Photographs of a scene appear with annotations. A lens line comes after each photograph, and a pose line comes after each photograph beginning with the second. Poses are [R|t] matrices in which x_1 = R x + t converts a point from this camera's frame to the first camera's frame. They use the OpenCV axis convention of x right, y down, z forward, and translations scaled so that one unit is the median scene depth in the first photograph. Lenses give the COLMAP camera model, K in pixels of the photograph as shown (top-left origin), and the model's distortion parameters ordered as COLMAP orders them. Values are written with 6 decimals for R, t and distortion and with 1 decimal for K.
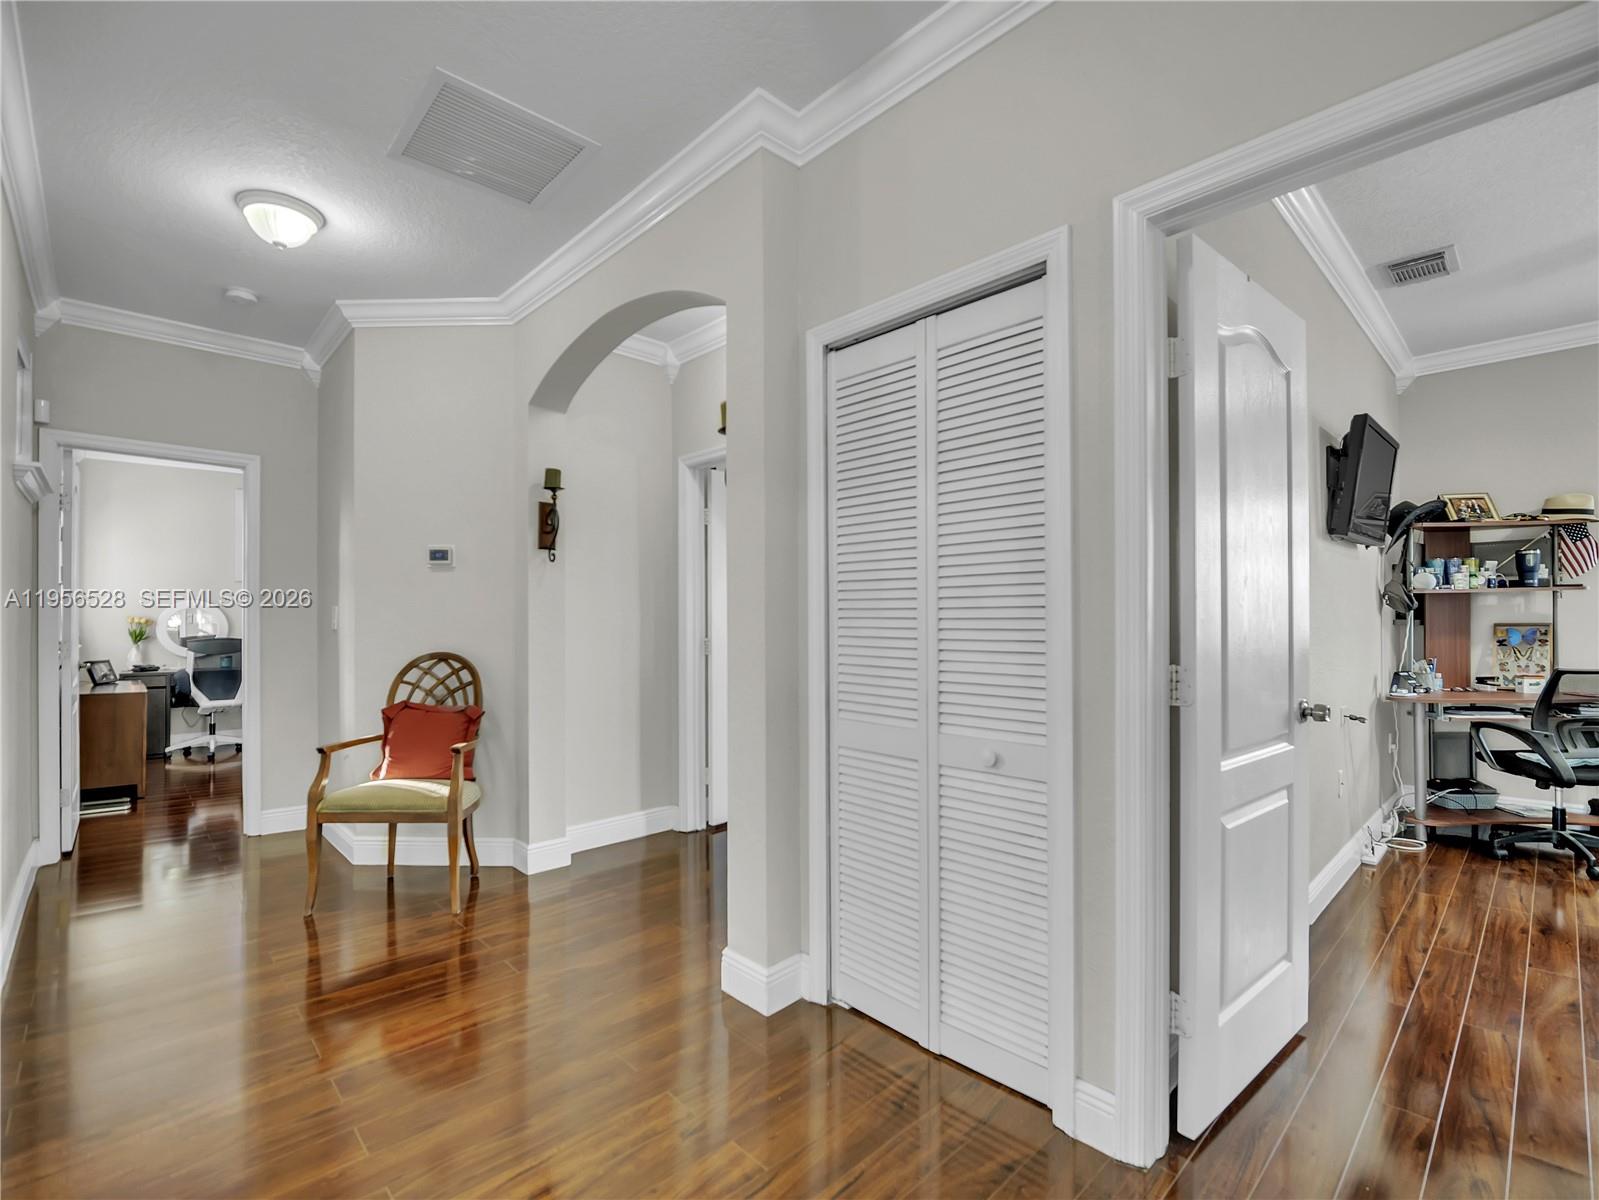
lens RADIAL K [[731.3, 0, 802.3], [0, 731.3, 618.9], [0, 0, 1]] dist [-0.002072, -0.000251]
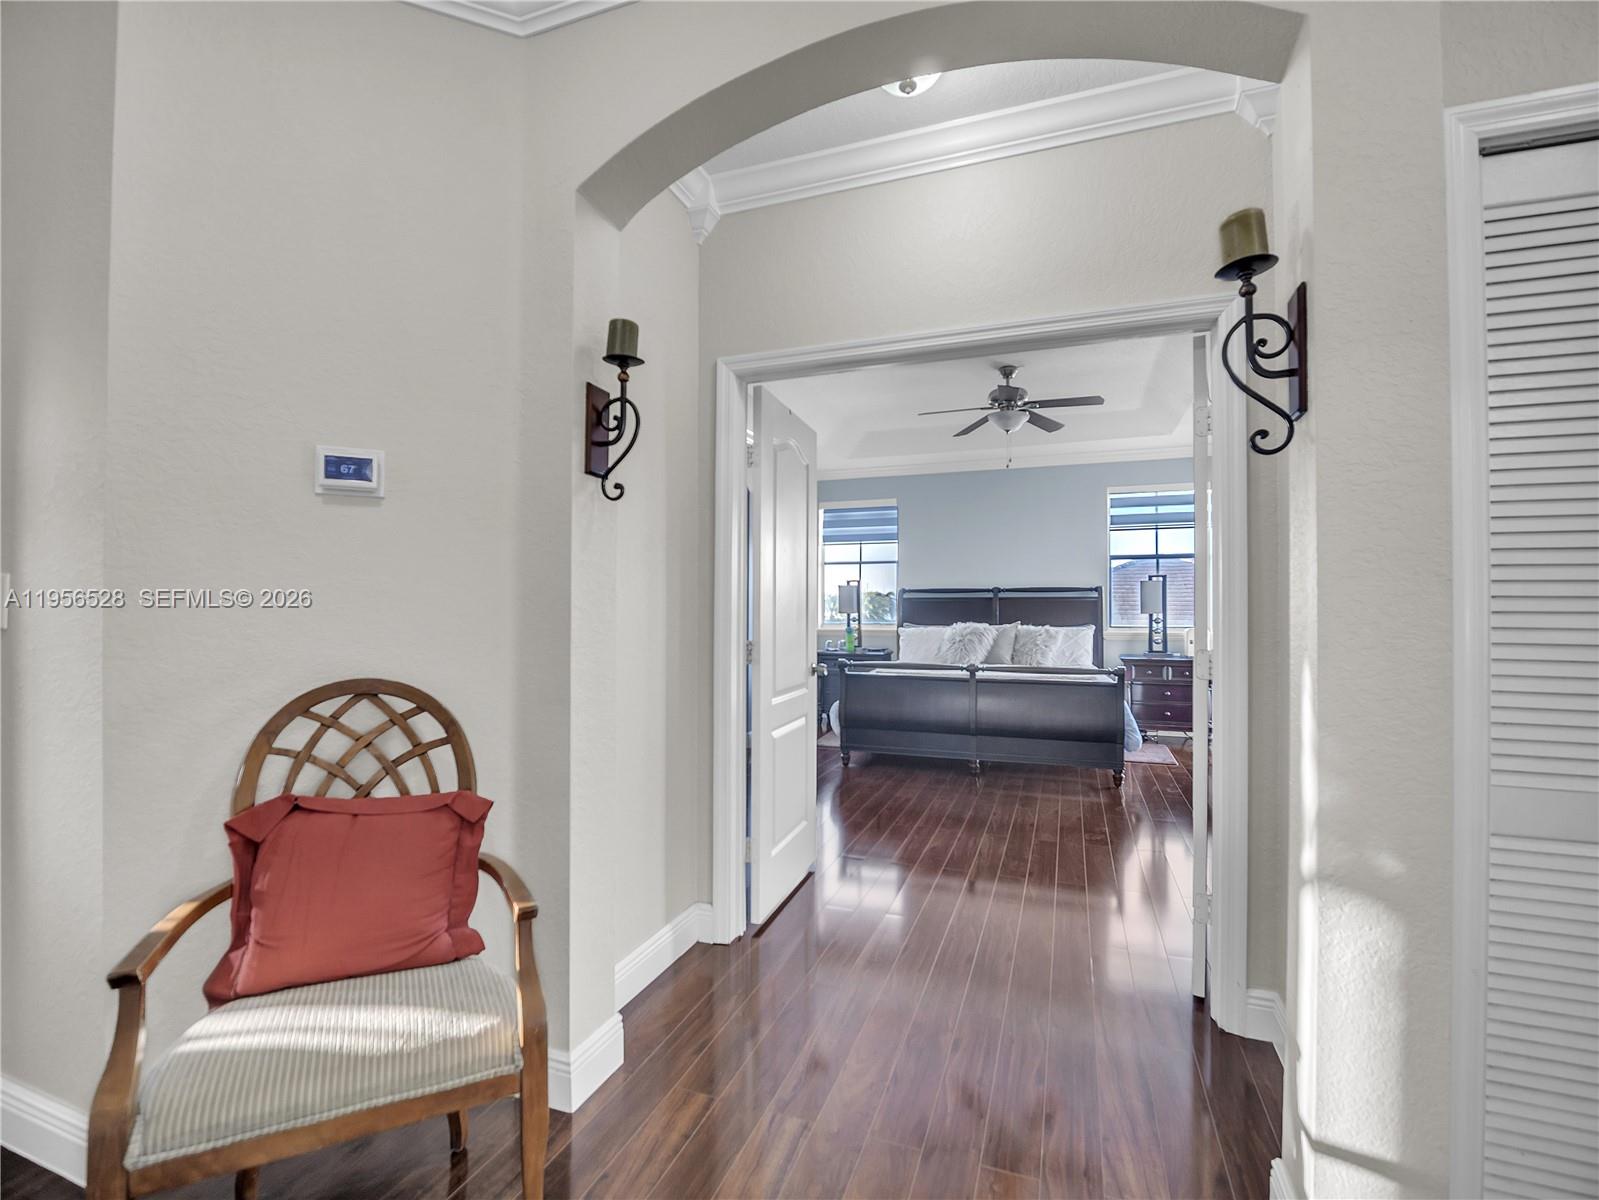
lens RADIAL K [[731.1, 0, 812.4], [0, 731.1, 604.9], [0, 0, 1]] dist [-0.013929, -0.000254]
pose [[0.895309, 0.010802, 0.445314, -0.449406], [-0.006183, 0.999911, -0.011822, 0.003030], [-0.445402, 0.007831, 0.895296, 0.469988]]
